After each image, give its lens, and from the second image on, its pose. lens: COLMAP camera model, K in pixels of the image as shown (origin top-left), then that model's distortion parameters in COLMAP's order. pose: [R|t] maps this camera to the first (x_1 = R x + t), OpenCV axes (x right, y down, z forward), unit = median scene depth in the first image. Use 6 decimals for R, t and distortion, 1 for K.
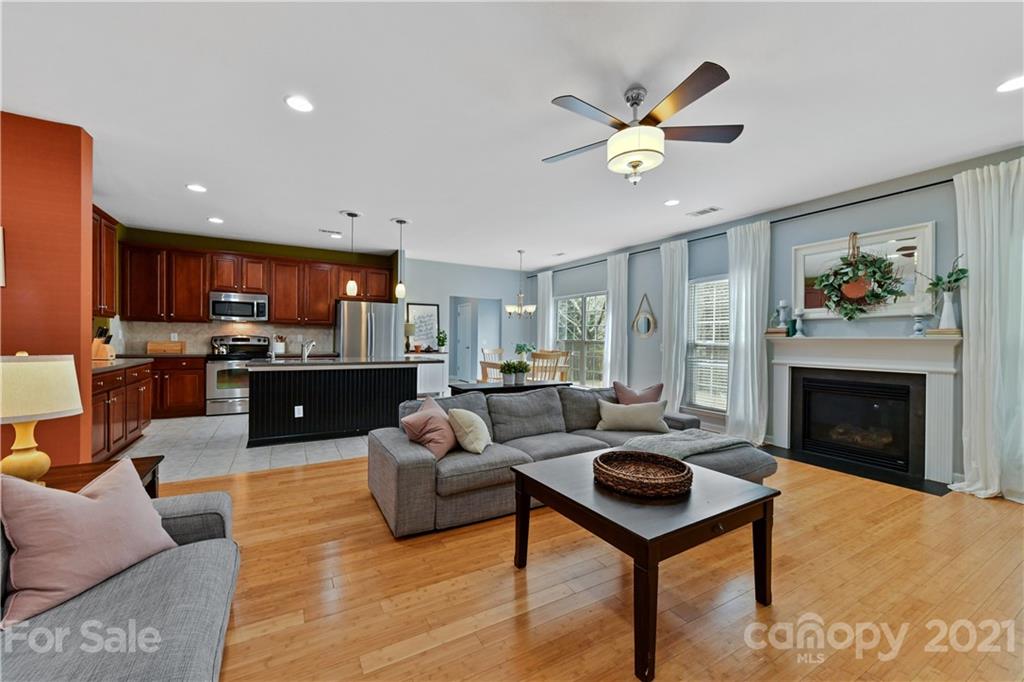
lens RADIAL K [[407.1, 0, 515.8], [0, 407.1, 344.4], [0, 0, 1]] dist [-0.003654, -0.000516]
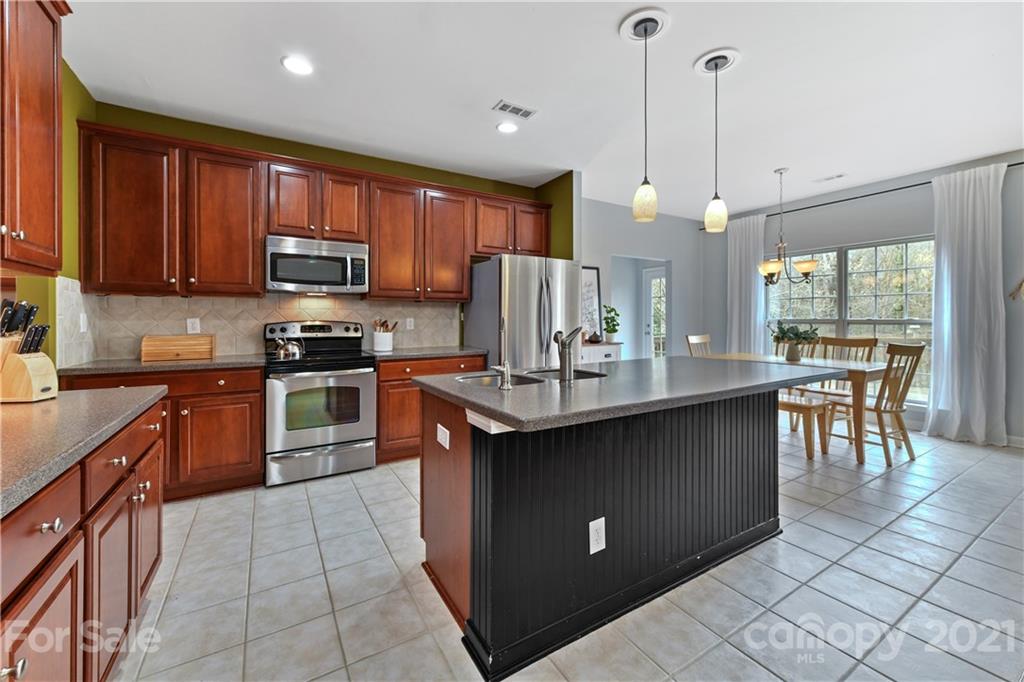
lens RADIAL K [[407.1, 0, 511.0], [0, 407.1, 321.1], [0, 0, 1]] dist [-0.003654, -0.000516]
pose [[0.999686, -0.016876, 0.018508, -0.439828], [0.017095, 0.999785, -0.011700, -0.011145], [-0.018307, 0.012013, 0.999760, 0.469519]]
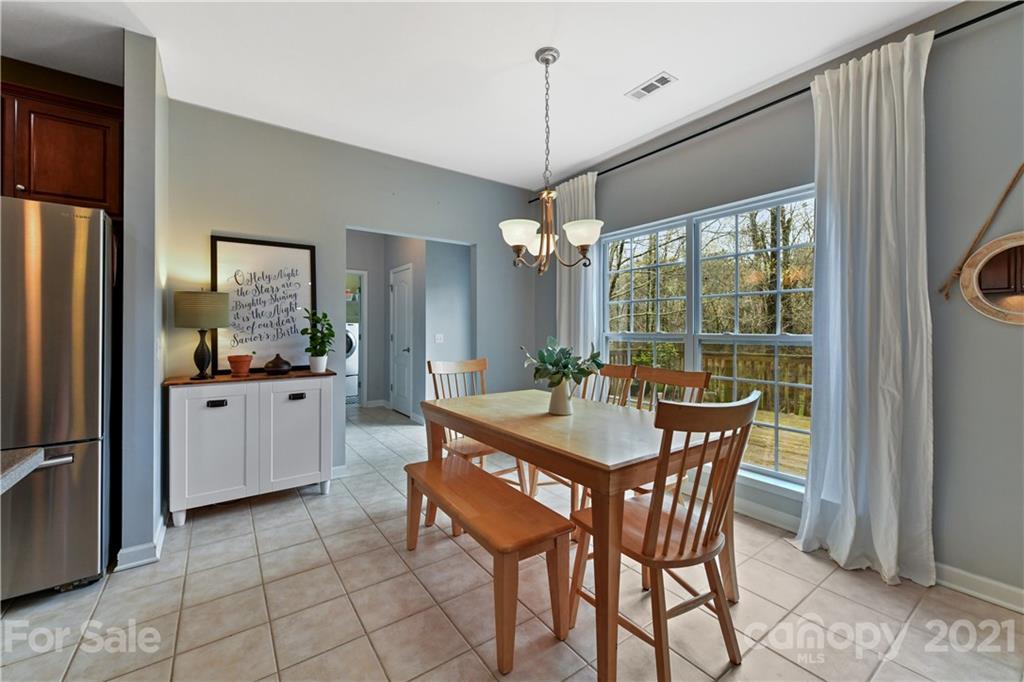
lens RADIAL K [[407.1, 0, 515.7], [0, 407.1, 327.9], [0, 0, 1]] dist [-0.003654, -0.000516]
pose [[0.994953, -0.012269, 0.099588, -0.050755], [0.014053, 0.999753, -0.017238, -0.014485], [-0.099351, 0.018550, 0.994879, 0.773473]]
